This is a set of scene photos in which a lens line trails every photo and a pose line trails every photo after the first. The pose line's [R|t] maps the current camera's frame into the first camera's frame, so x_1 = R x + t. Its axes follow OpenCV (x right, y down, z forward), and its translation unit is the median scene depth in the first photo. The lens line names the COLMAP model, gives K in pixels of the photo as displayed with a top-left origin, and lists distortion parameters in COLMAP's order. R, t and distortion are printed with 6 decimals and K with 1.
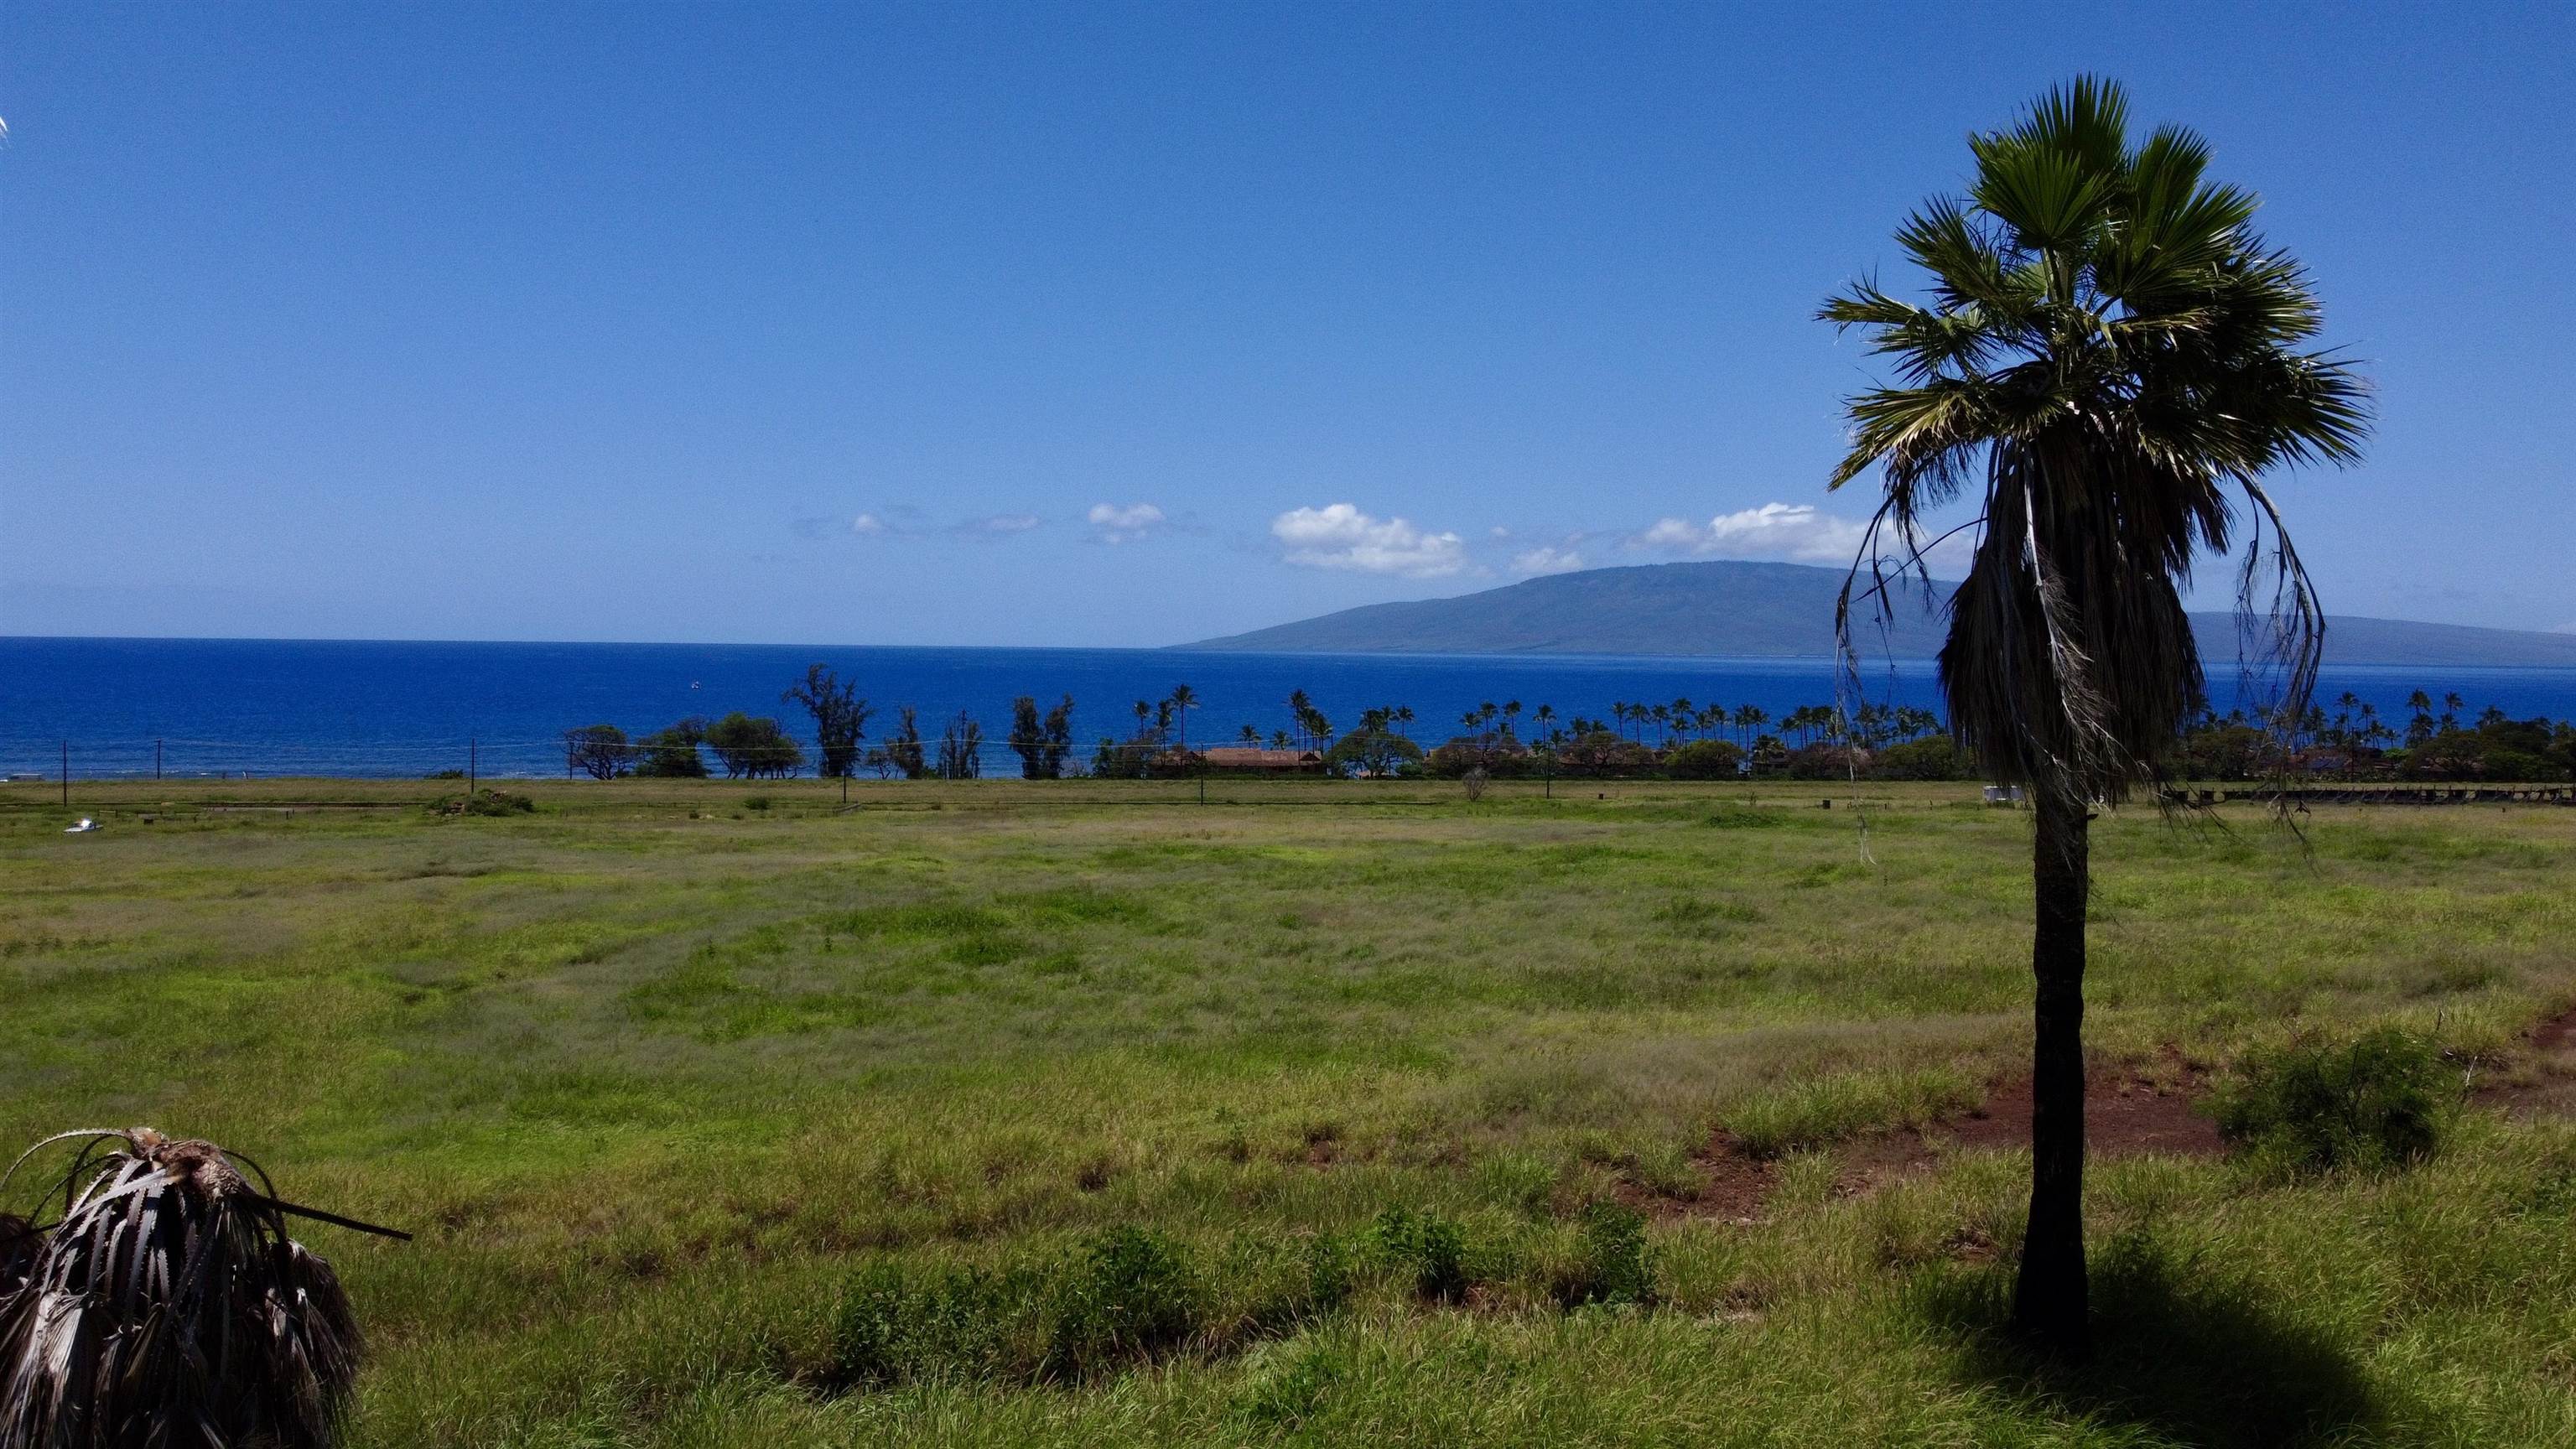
lens RADIAL K [[1942.5, 0, 1281.3], [0, 1942.5, 727.7], [0, 0, 1]] dist [0.007065, -0.016490]
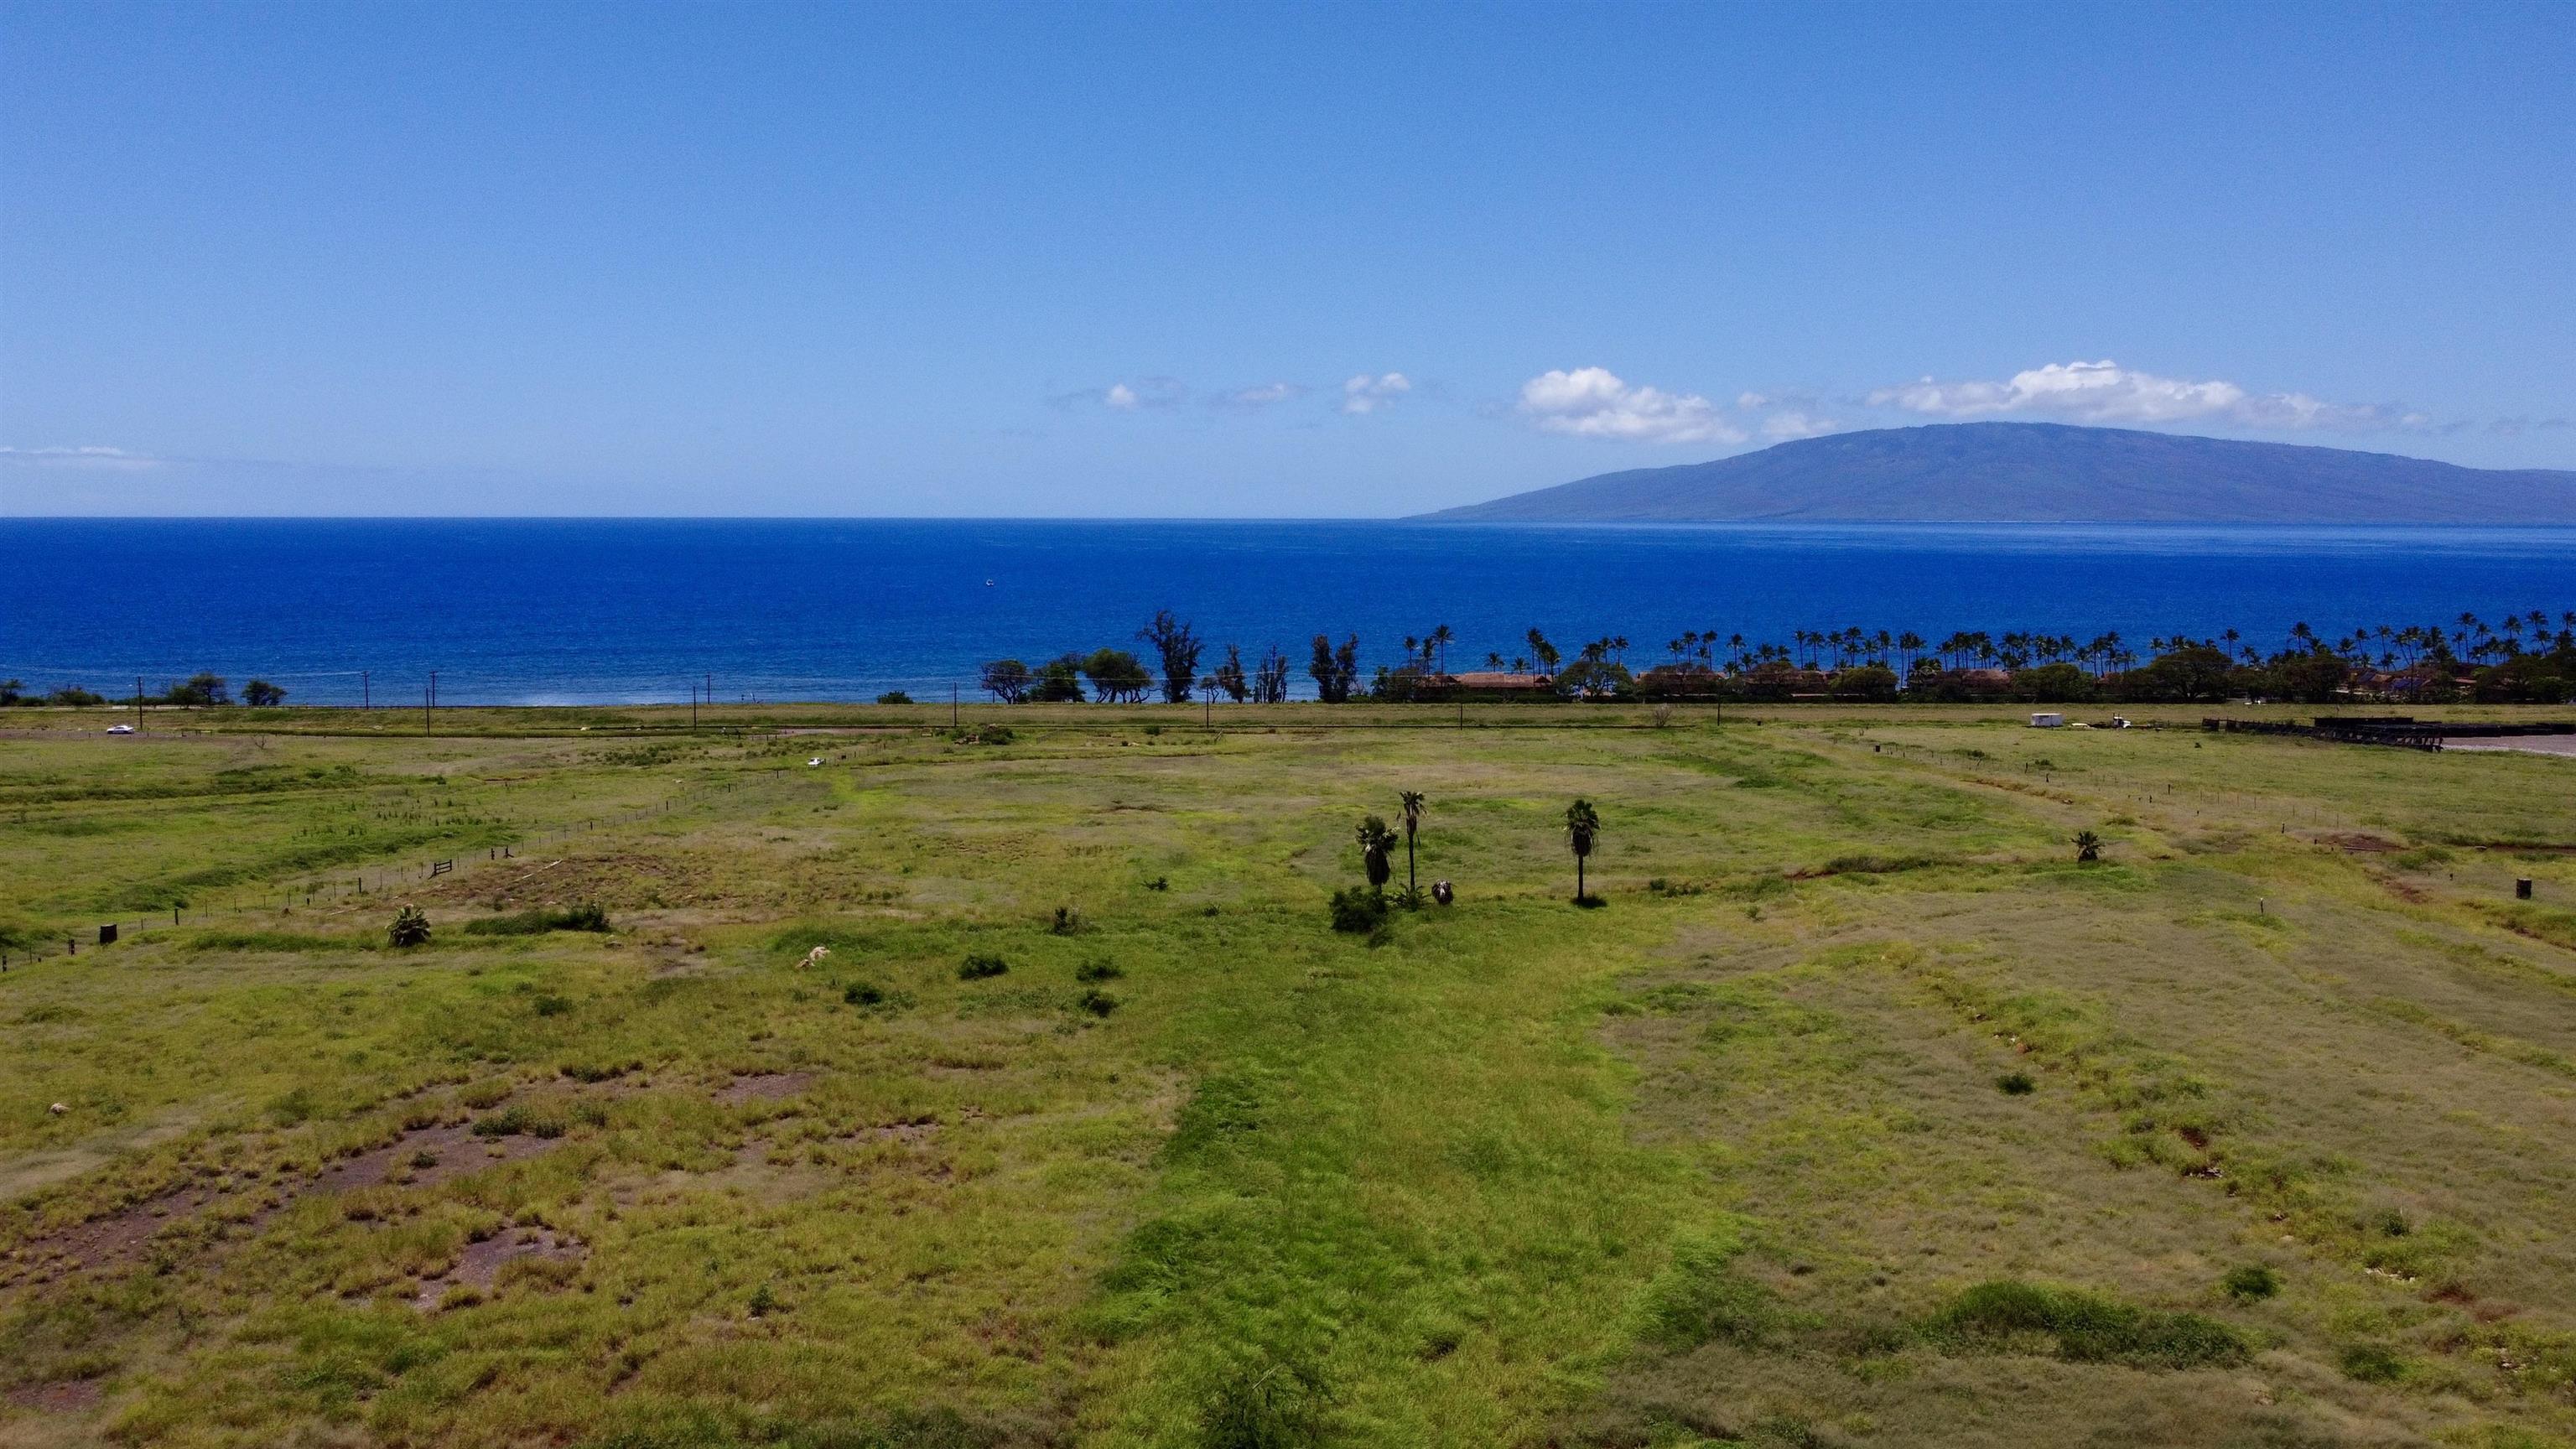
lens RADIAL K [[1951.1, 0, 1286.9], [0, 1951.1, 724.7], [0, 0, 1]] dist [0.000331, -0.005814]
pose [[0.992863, 0.004054, -0.119188, 0.000903], [0.003798, 0.997840, 0.065576, -0.042201], [0.119197, -0.065561, 0.990704, -0.298541]]
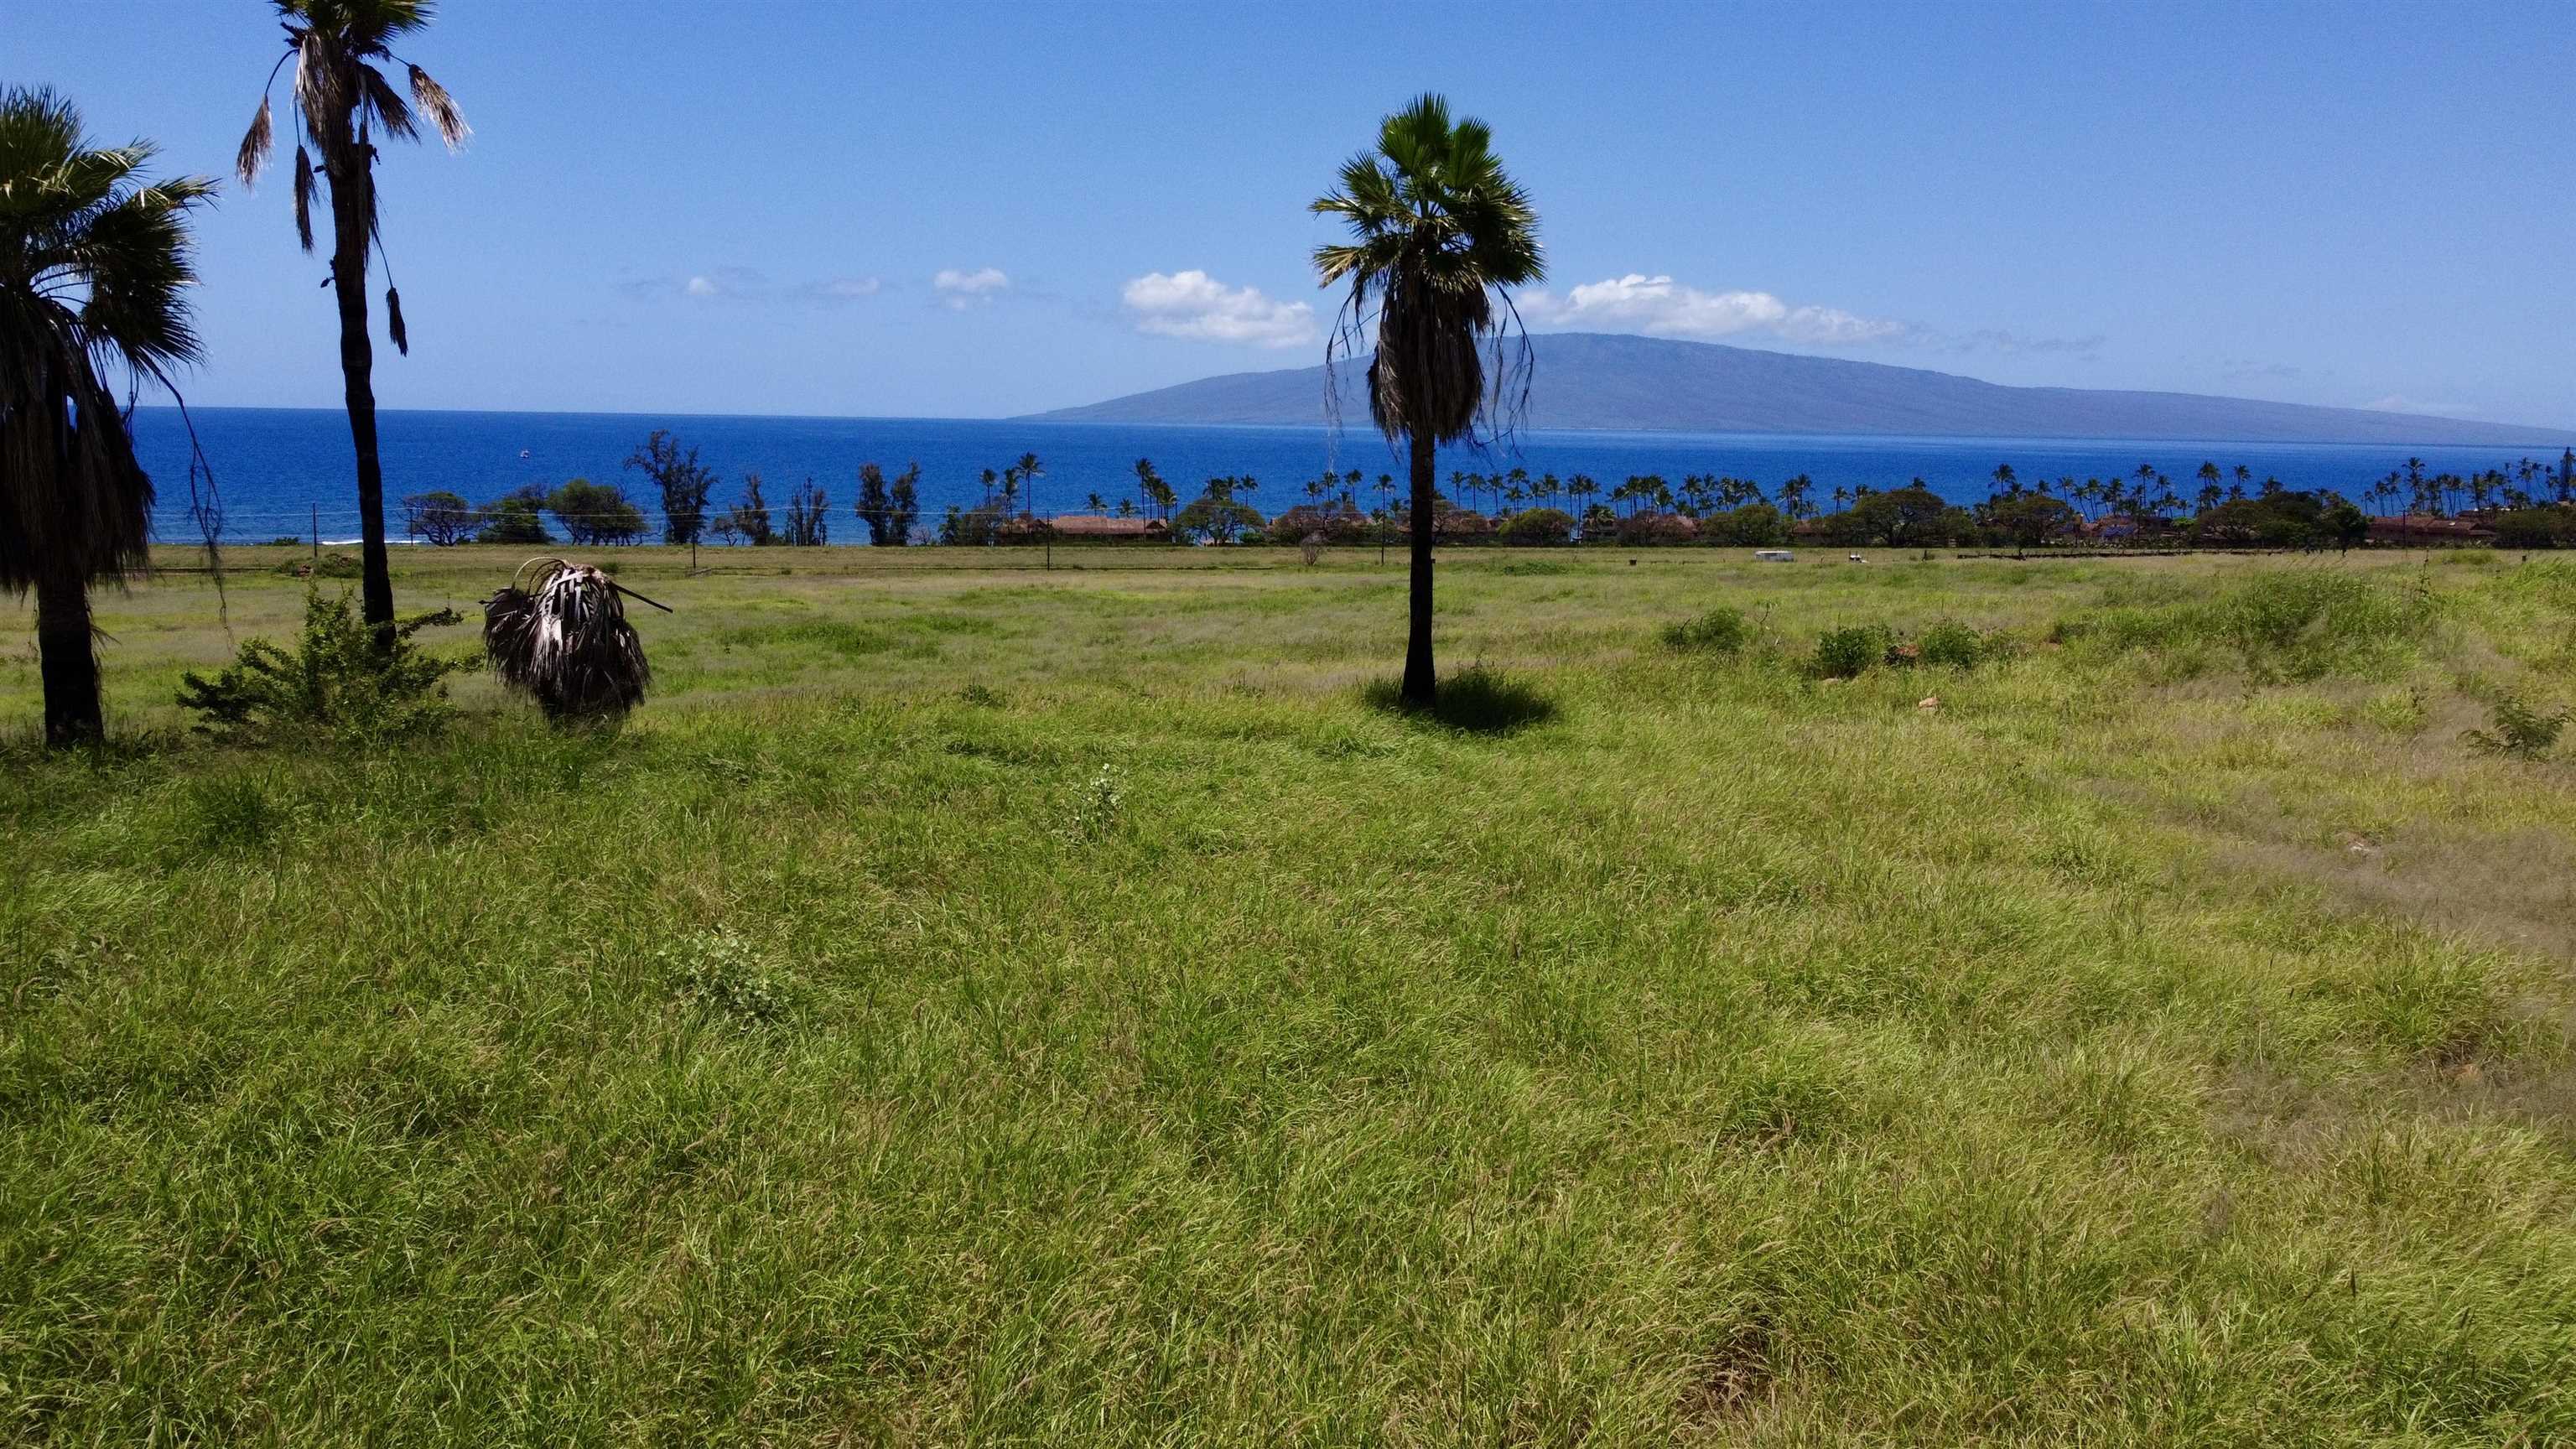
lens RADIAL K [[1942.5, 0, 1281.3], [0, 1942.5, 727.7], [0, 0, 1]] dist [0.007065, -0.016490]
pose [[0.997061, -0.007744, 0.076217, 0.002369], [-0.001152, 0.993250, 0.115990, 0.002679], [-0.076601, -0.115736, 0.990322, -0.030003]]
